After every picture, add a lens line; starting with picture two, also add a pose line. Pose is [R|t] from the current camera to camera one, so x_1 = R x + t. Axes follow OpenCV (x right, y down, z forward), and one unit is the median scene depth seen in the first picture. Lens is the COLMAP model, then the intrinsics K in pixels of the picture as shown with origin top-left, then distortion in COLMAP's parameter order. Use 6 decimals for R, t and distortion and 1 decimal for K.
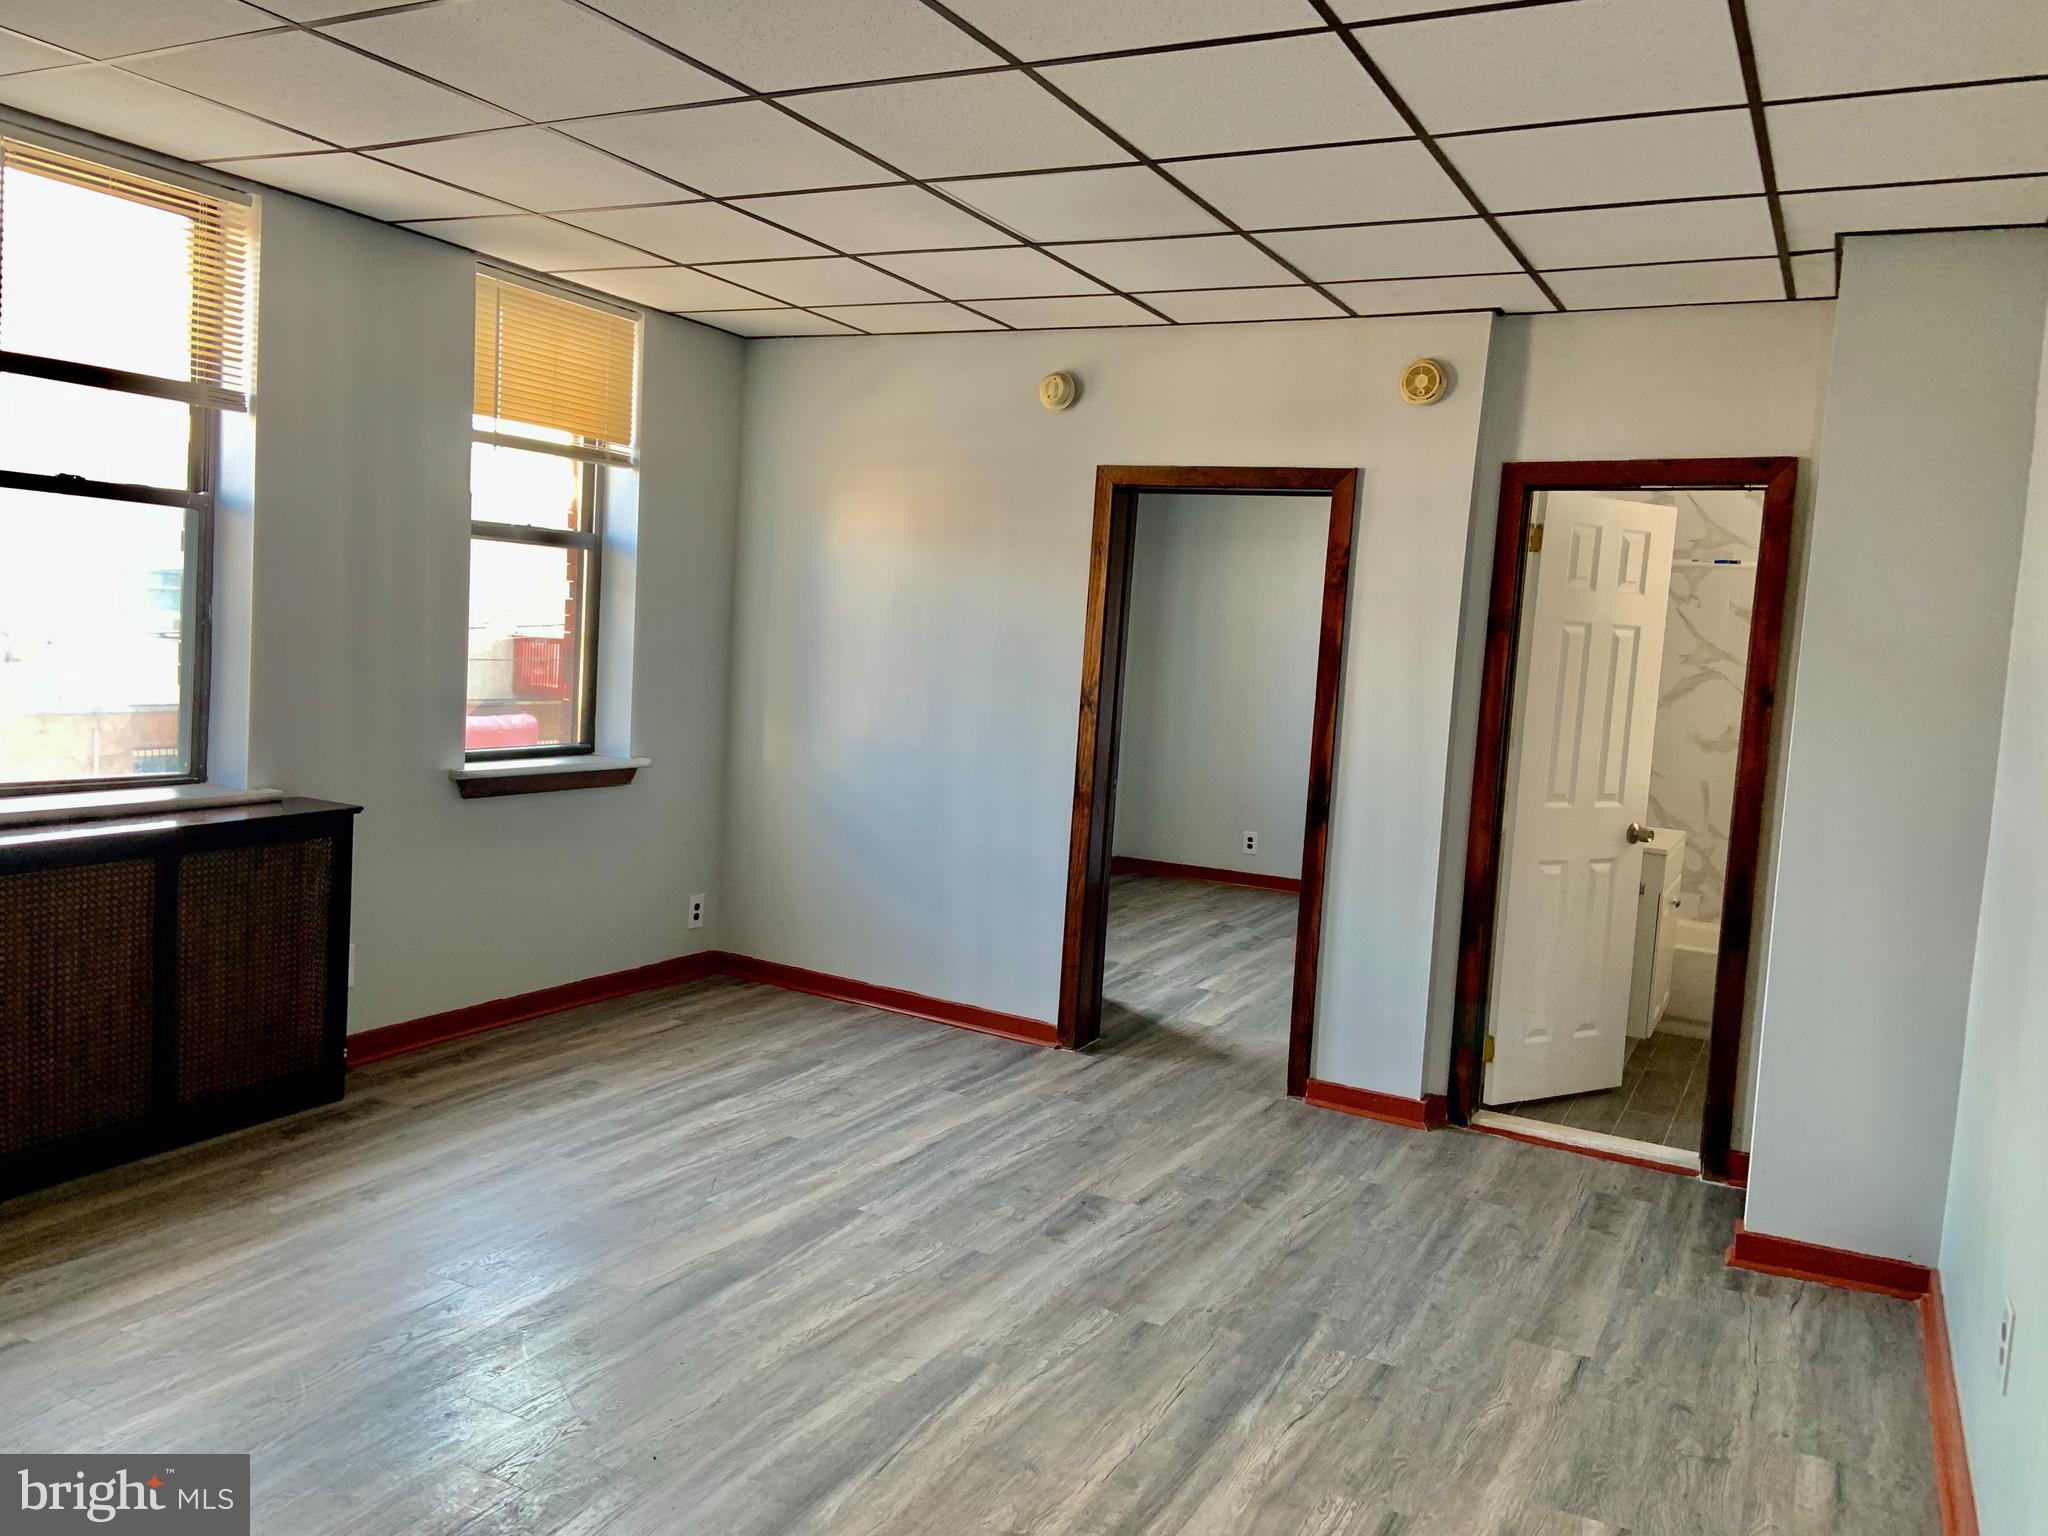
lens RADIAL K [[1543.3, 0, 991.0], [0, 1543.3, 771.5], [0, 0, 1]] dist [0.116990, -0.149418]
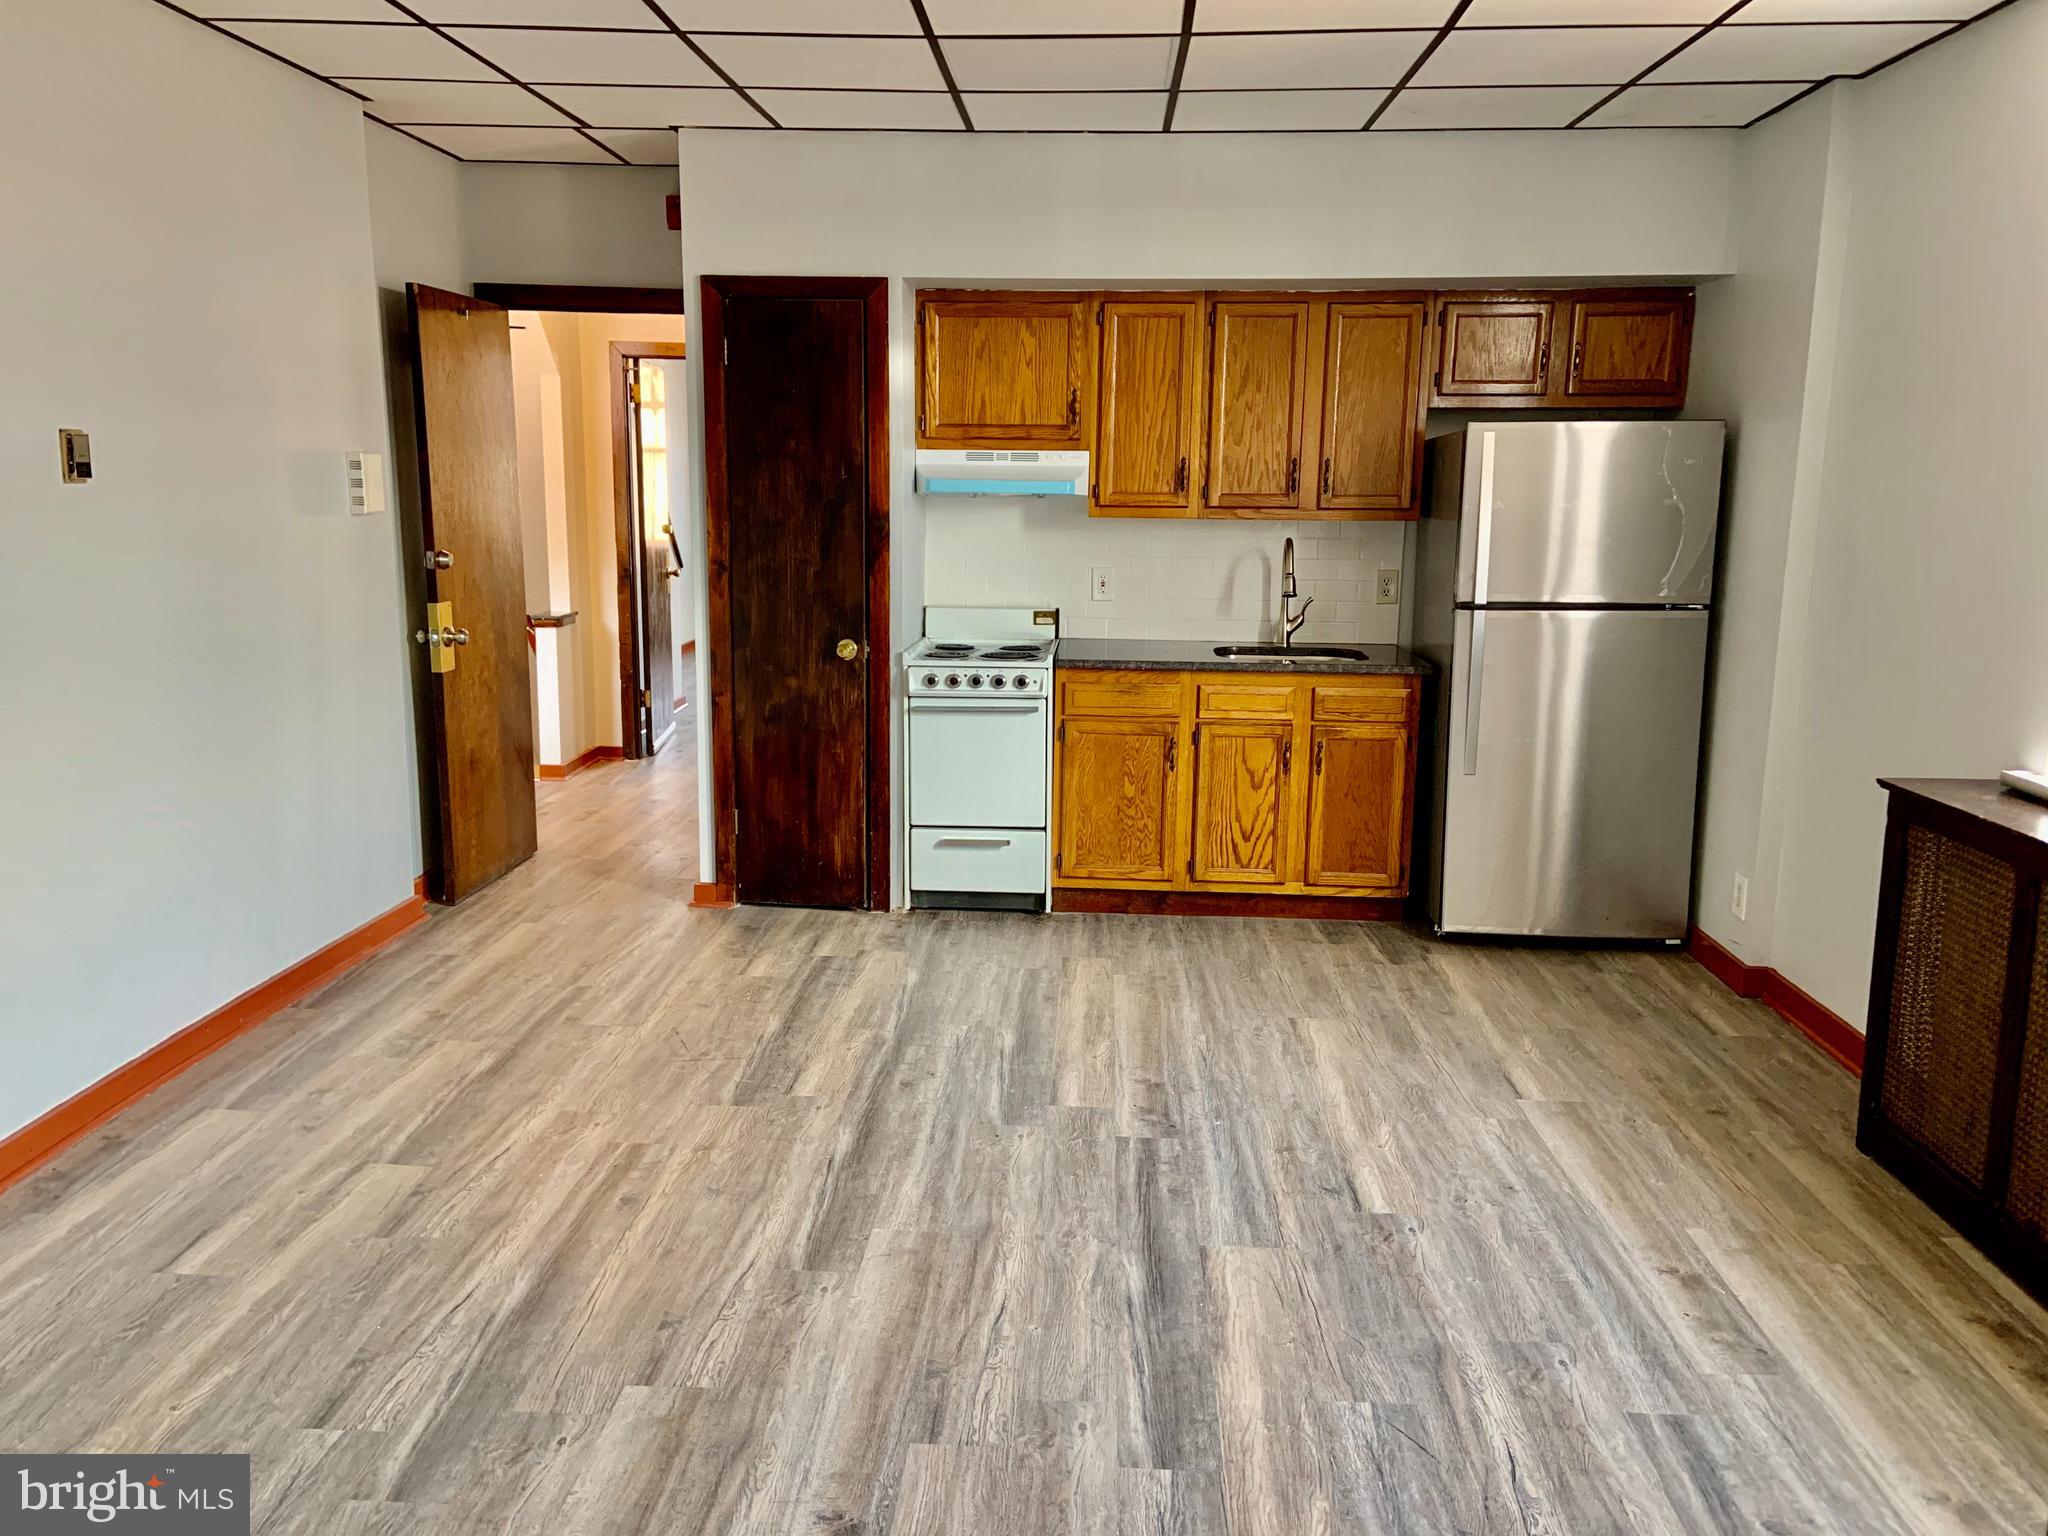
lens RADIAL K [[1543.3, 0, 1011.5], [0, 1543.3, 756.4], [0, 0, 1]] dist [0.116990, -0.149418]
pose [[-0.903606, 0.004292, -0.428343, 0.224697], [-0.108171, 0.965256, 0.237864, -0.121187], [0.414482, 0.261269, -0.871747, 1.404640]]
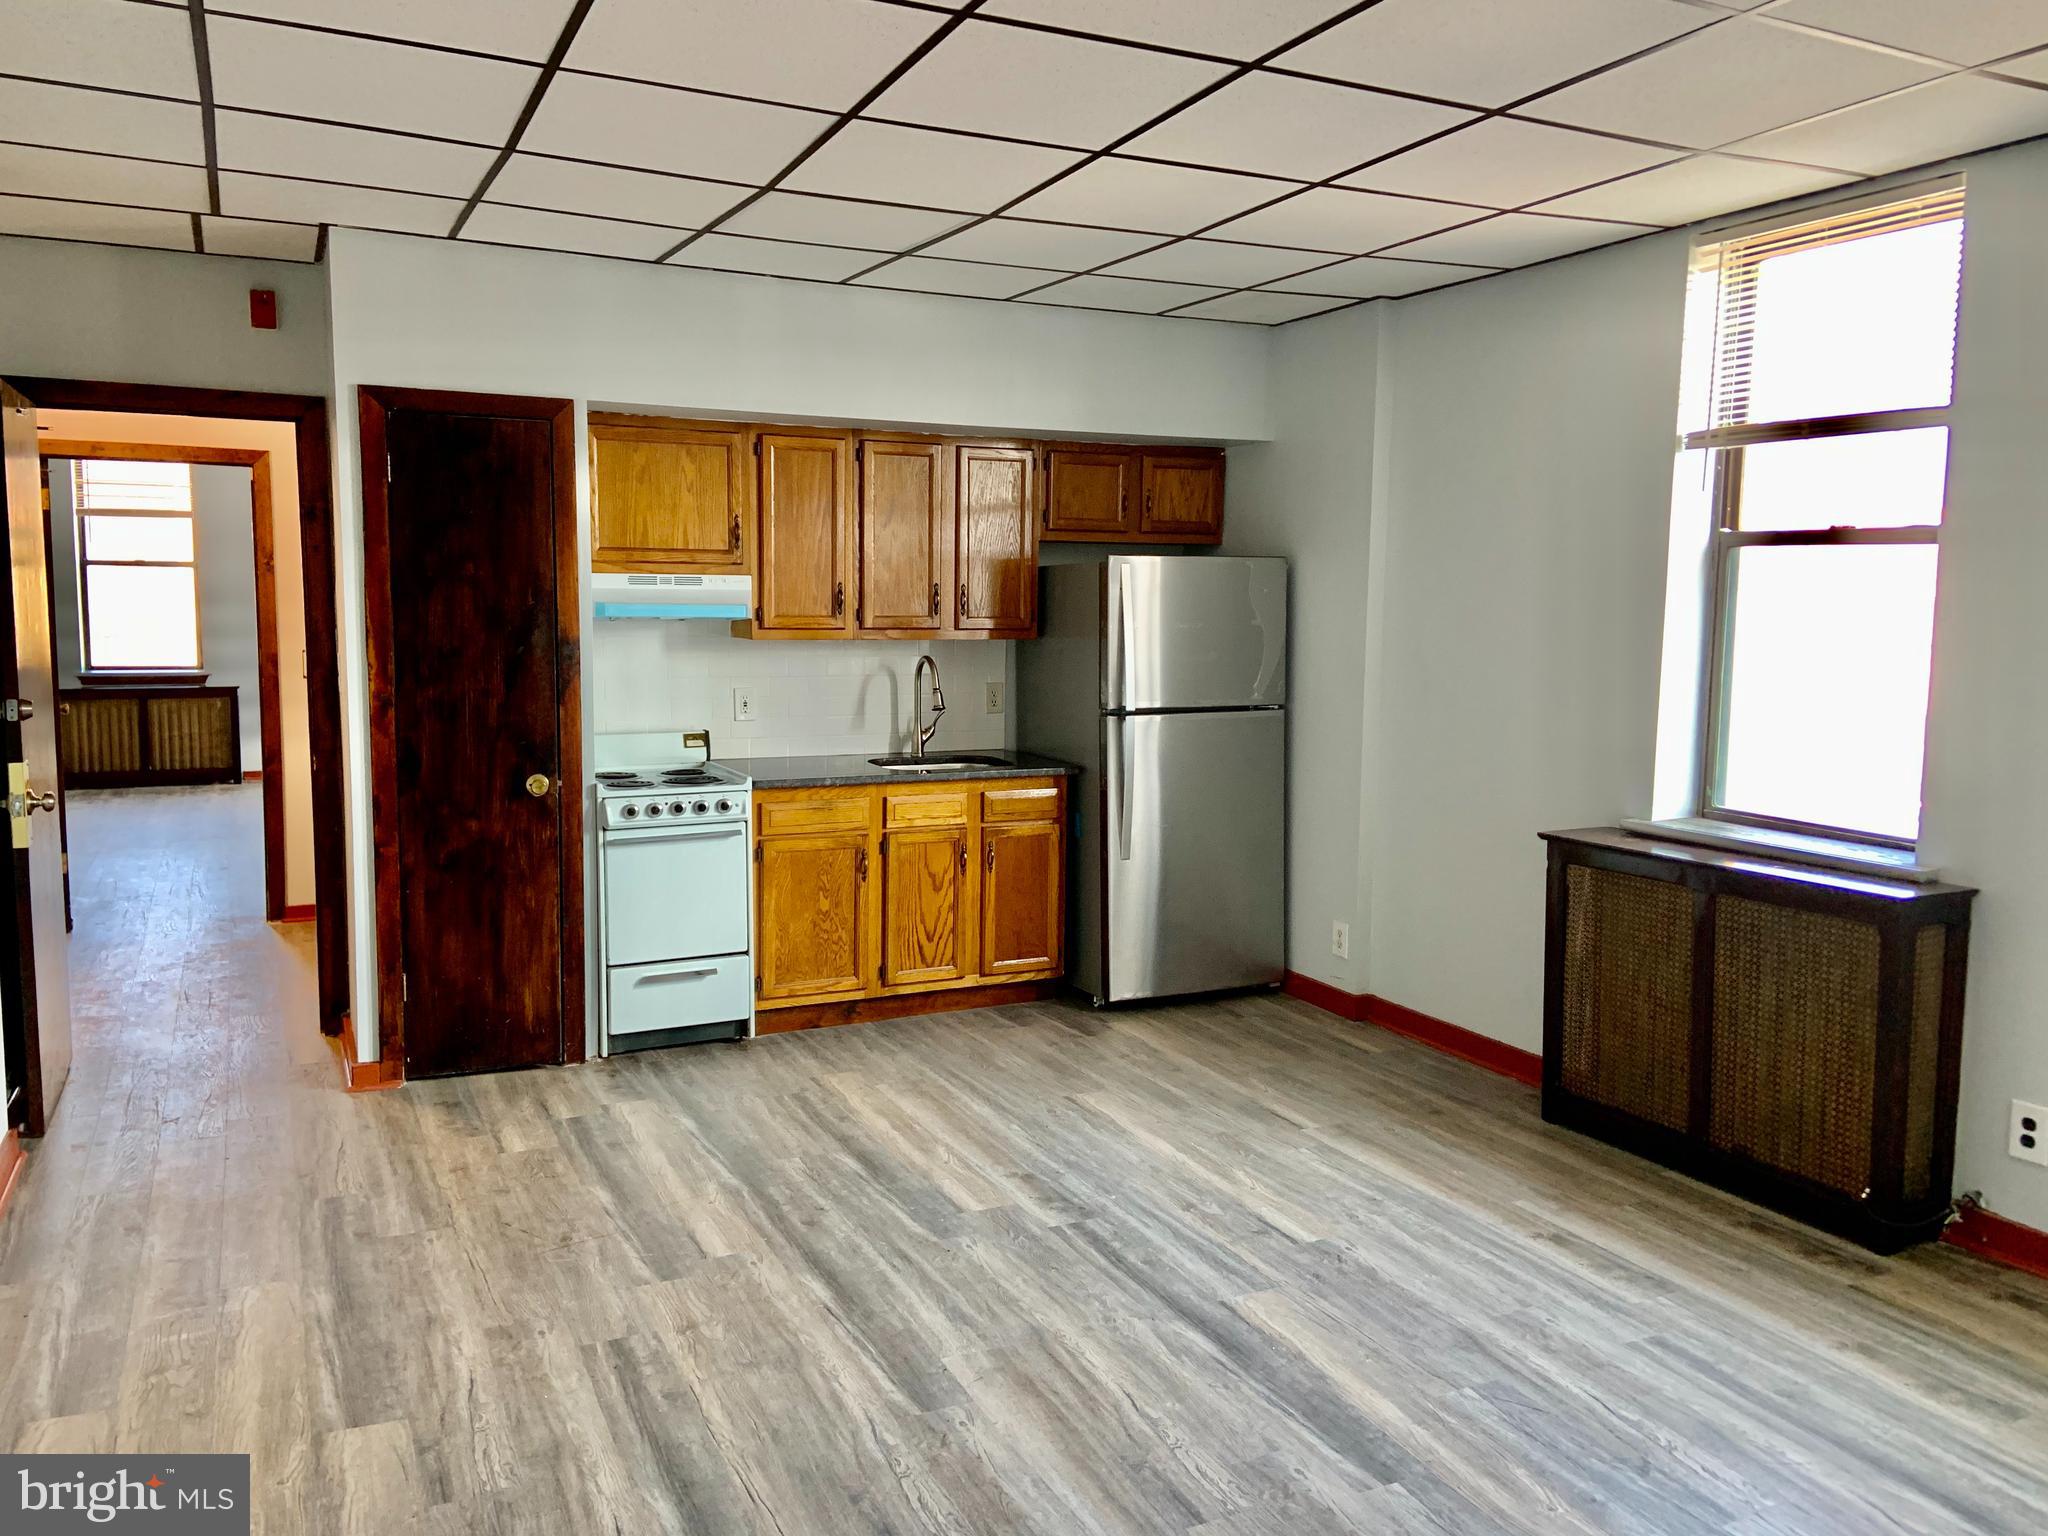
lens RADIAL K [[1543.3, 0, 1002.9], [0, 1543.3, 749.7], [0, 0, 1]] dist [0.116990, -0.149418]
pose [[-0.588970, 0.015817, -0.808000, 0.560819], [-0.123559, 0.986291, 0.109373, -0.089925], [0.798654, 0.164253, -0.578942, 1.186690]]
